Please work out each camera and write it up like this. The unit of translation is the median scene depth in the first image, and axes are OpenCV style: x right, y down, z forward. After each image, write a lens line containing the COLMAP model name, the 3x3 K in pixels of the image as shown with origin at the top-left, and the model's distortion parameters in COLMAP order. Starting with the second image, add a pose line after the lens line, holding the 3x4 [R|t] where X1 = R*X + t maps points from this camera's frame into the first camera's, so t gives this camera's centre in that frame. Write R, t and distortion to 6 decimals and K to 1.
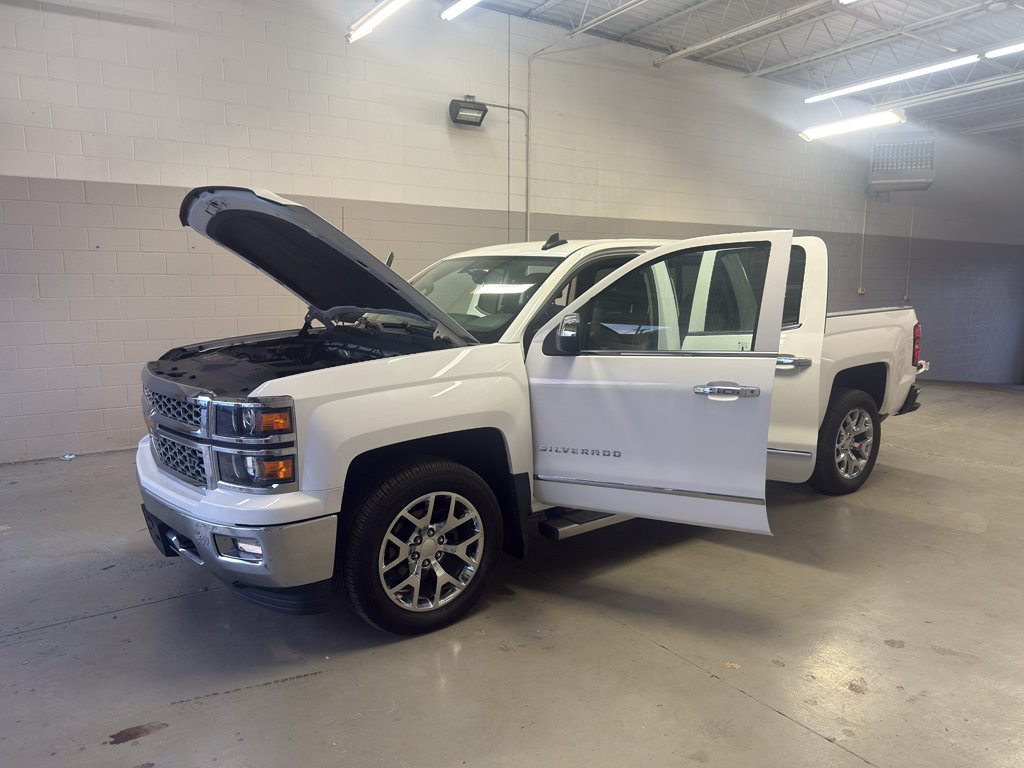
lens RADIAL K [[762.4, 0, 512.5], [0, 762.4, 401.4], [0, 0, 1]] dist [0.008792, -0.030225]
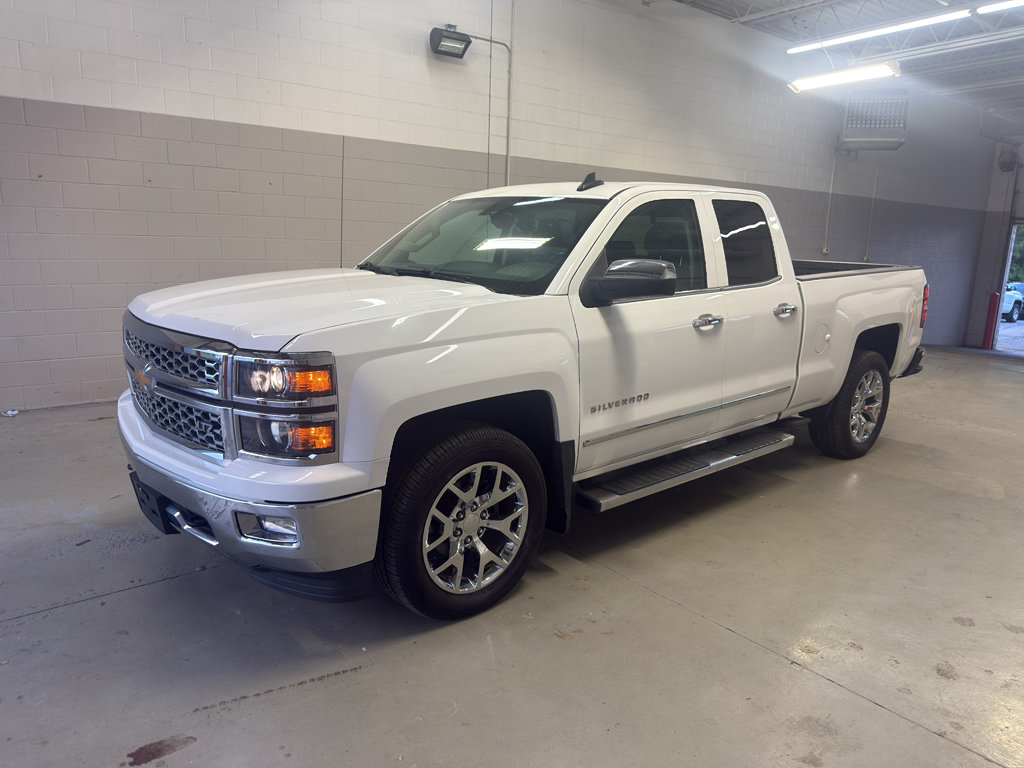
lens RADIAL K [[762.4, 0, 512.5], [0, 762.4, 401.4], [0, 0, 1]] dist [0.008792, -0.030225]
pose [[0.996234, 0.009522, 0.086179, -0.135952], [-0.014707, 0.998106, 0.059731, -0.004348], [-0.085447, -0.060773, 0.994487, 0.114192]]
